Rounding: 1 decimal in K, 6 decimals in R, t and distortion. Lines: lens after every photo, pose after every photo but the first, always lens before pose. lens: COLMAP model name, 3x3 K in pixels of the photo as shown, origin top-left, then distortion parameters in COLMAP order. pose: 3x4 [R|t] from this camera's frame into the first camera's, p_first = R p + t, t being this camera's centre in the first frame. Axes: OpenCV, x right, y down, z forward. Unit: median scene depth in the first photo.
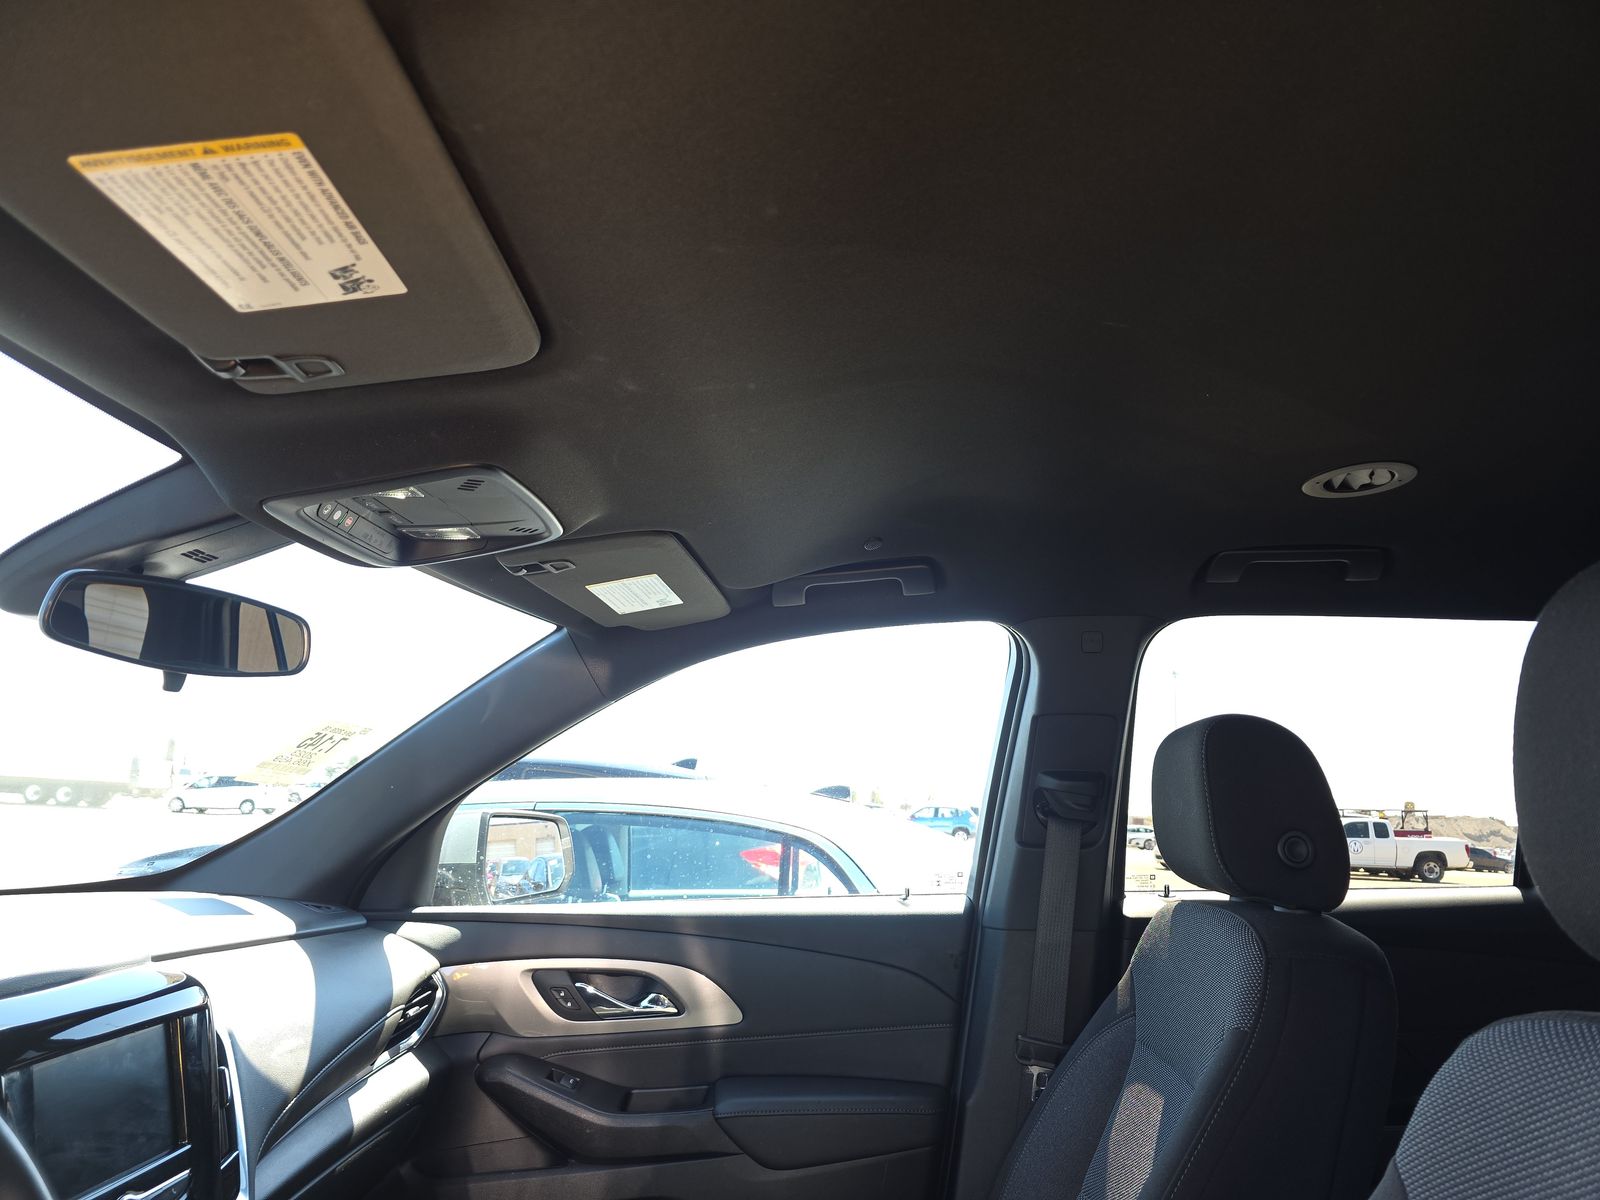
lens RADIAL K [[1072.5, 0, 801.0], [0, 1072.5, 594.1], [0, 0, 1]] dist [0.089874, -0.122980]
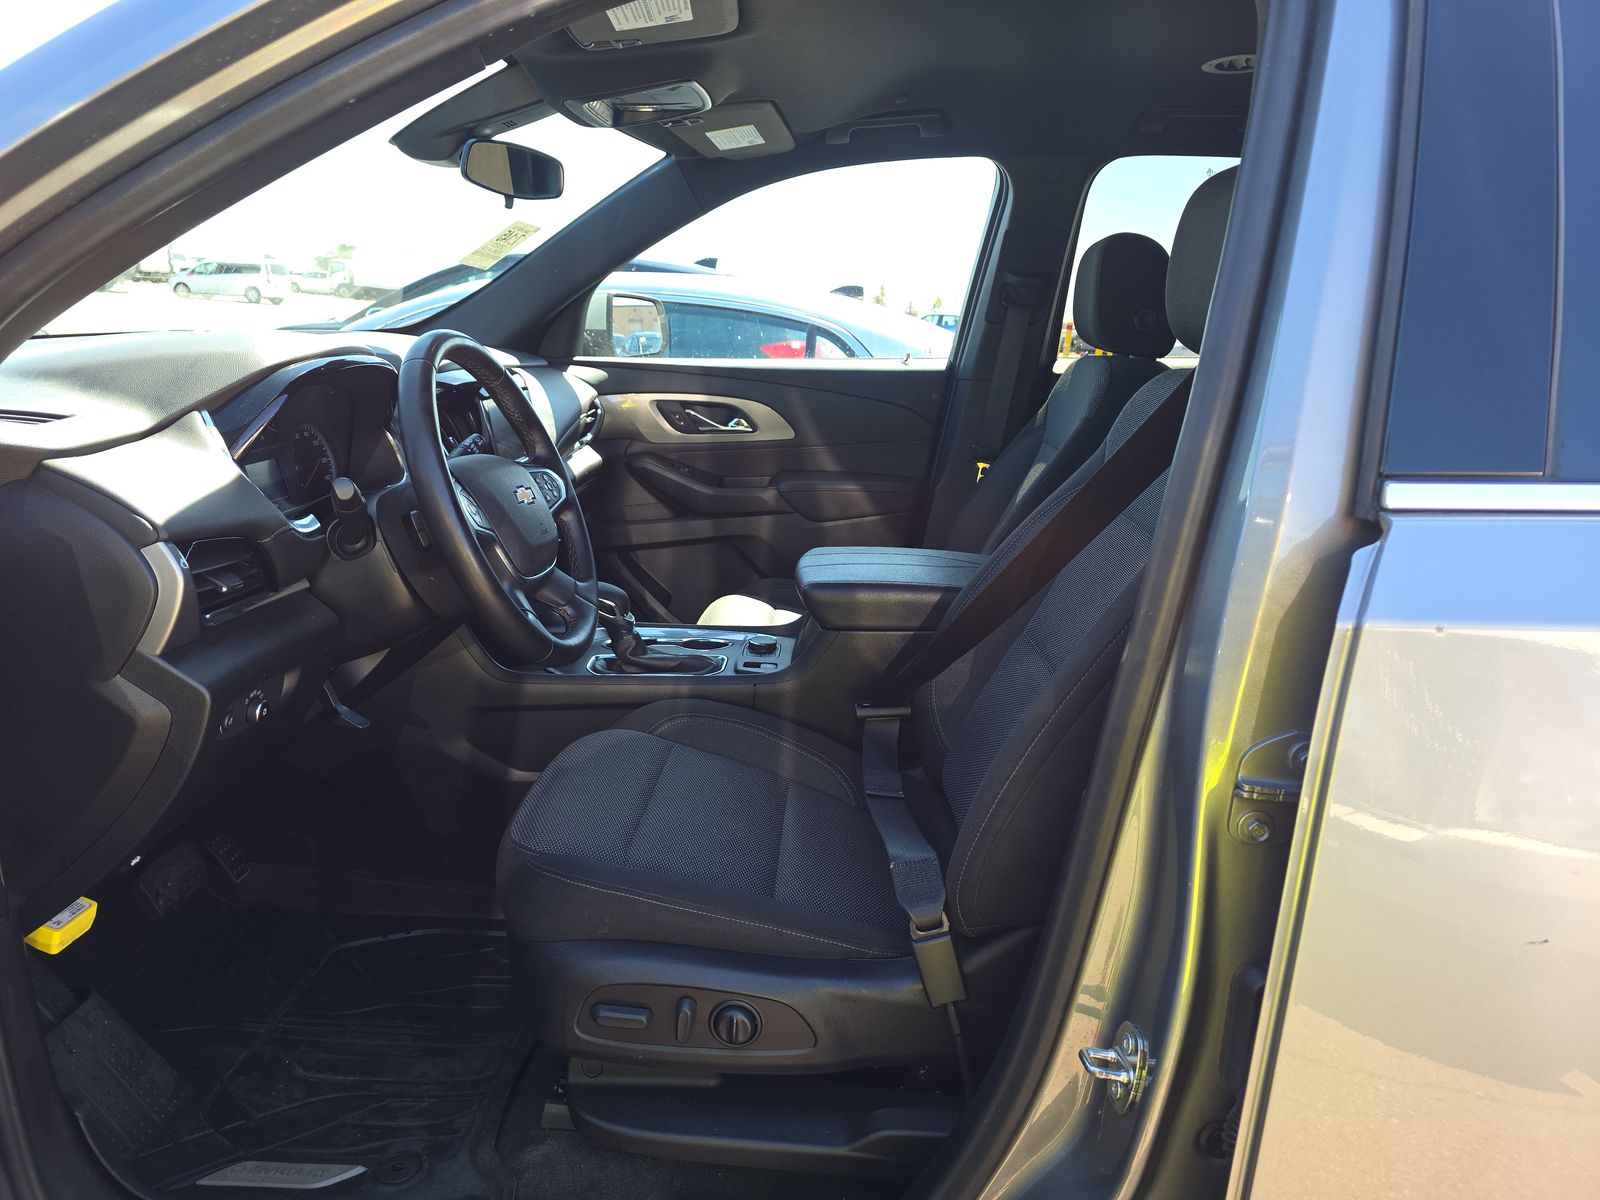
lens RADIAL K [[1072.5, 0, 801.0], [0, 1072.5, 594.1], [0, 0, 1]] dist [0.089874, -0.122980]
pose [[0.999773, 0.021128, 0.002788, -0.046655], [-0.020240, 0.900394, 0.434604, -0.068357], [0.006671, -0.434561, 0.900618, -0.479643]]
